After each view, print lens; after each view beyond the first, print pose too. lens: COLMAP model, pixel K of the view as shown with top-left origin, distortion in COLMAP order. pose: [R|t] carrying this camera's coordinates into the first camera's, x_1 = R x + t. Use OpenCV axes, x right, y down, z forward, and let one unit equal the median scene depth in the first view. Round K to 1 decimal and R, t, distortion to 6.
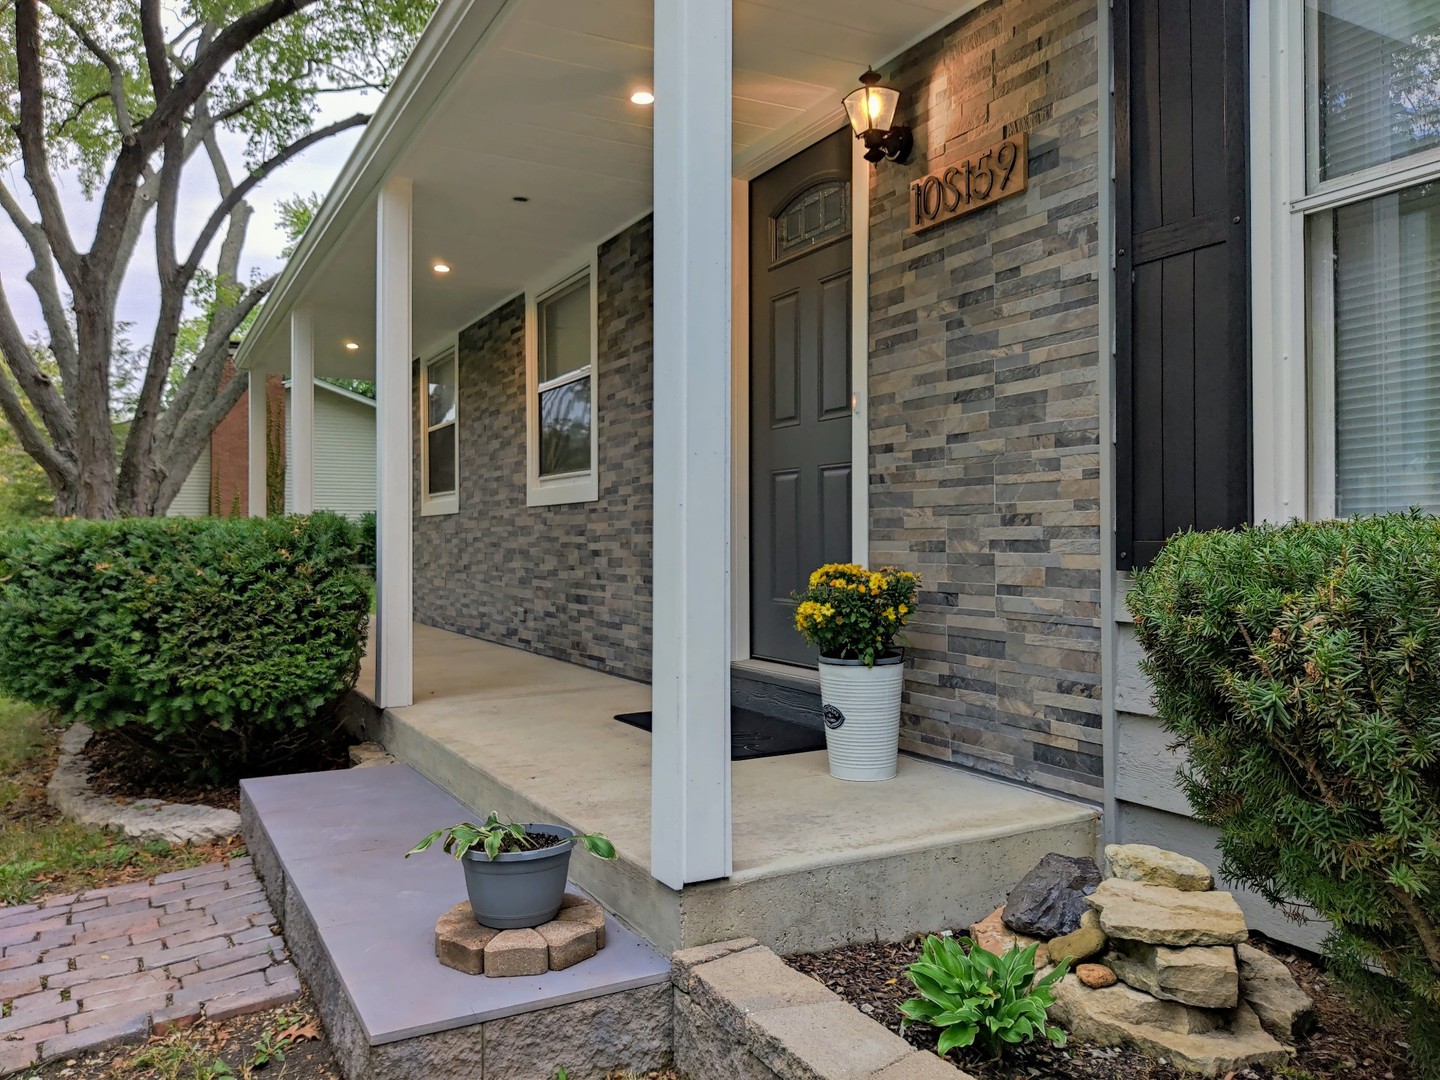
lens RADIAL K [[1121.1, 0, 720.0], [0, 1121.1, 540.0], [0, 0, 1]] dist [-0.007023, -0.010485]
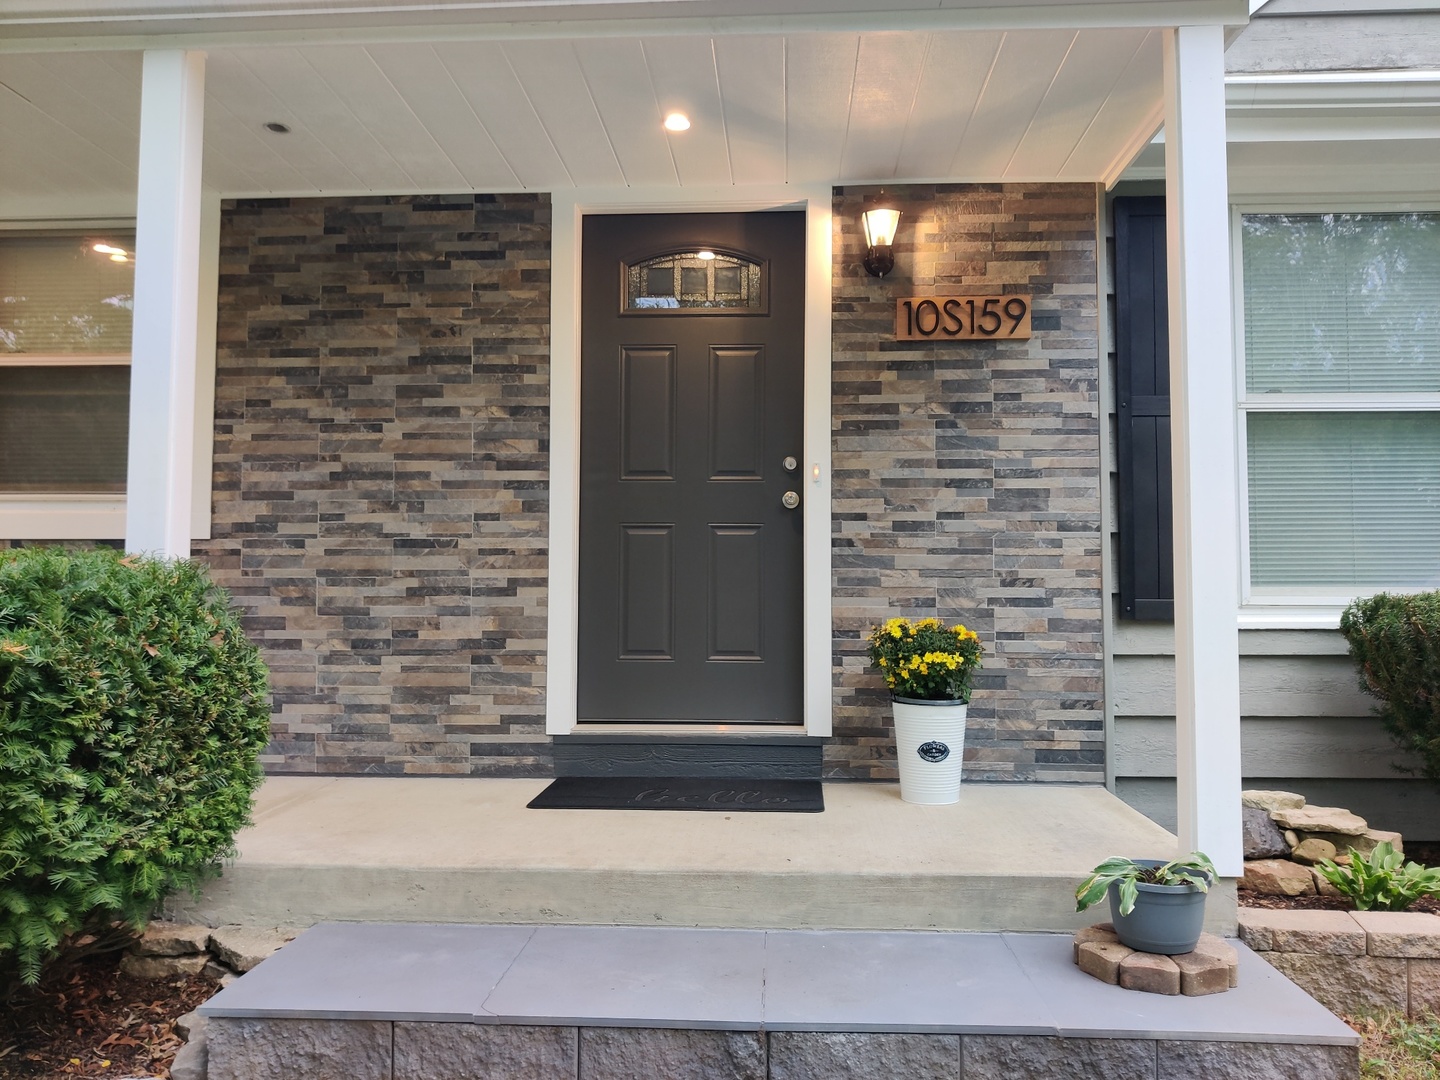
lens RADIAL K [[1121.1, 0, 720.0], [0, 1121.1, 540.0], [0, 0, 1]] dist [-0.007023, -0.010485]
pose [[0.529465, 0.041368, 0.847322, -1.044172], [-0.007660, 0.999003, -0.043986, -0.007472], [-0.848297, 0.016799, 0.529254, 0.594727]]
